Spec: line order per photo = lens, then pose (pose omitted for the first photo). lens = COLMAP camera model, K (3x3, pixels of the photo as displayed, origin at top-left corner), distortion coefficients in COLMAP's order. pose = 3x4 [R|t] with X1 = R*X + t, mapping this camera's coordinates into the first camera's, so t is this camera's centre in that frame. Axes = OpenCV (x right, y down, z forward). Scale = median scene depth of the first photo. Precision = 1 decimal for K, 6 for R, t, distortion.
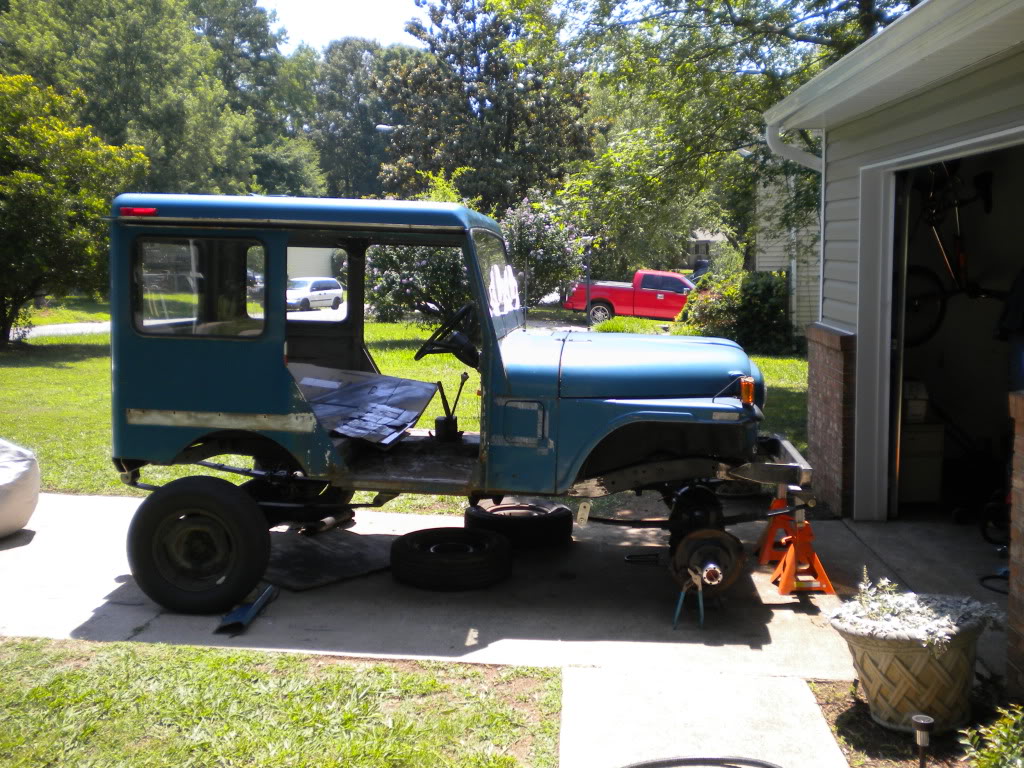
lens RADIAL K [[1055.2, 0, 512.0], [0, 1055.2, 384.0], [0, 0, 1]] dist [0.015293, -0.025809]
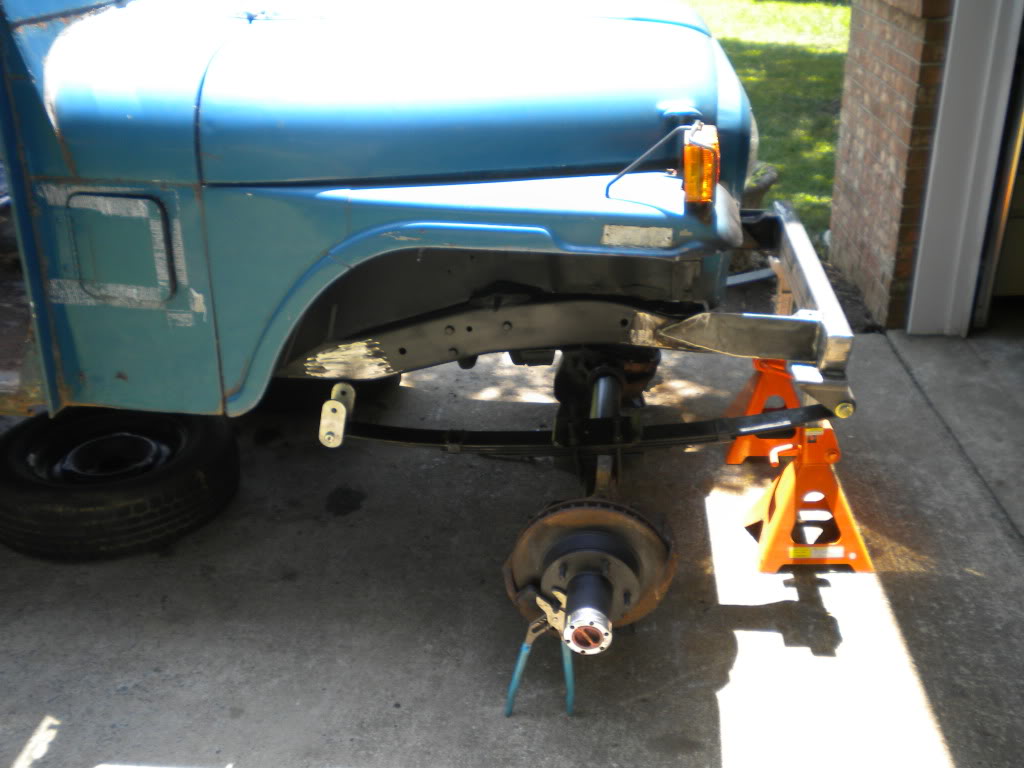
lens RADIAL K [[1055.2, 0, 512.0], [0, 1055.2, 384.0], [0, 0, 1]] dist [0.015293, -0.025809]
pose [[0.999952, -0.007432, -0.006418, 0.145819], [0.009105, 0.946525, 0.322501, -0.037513], [0.003678, -0.322544, 0.946547, 0.574004]]
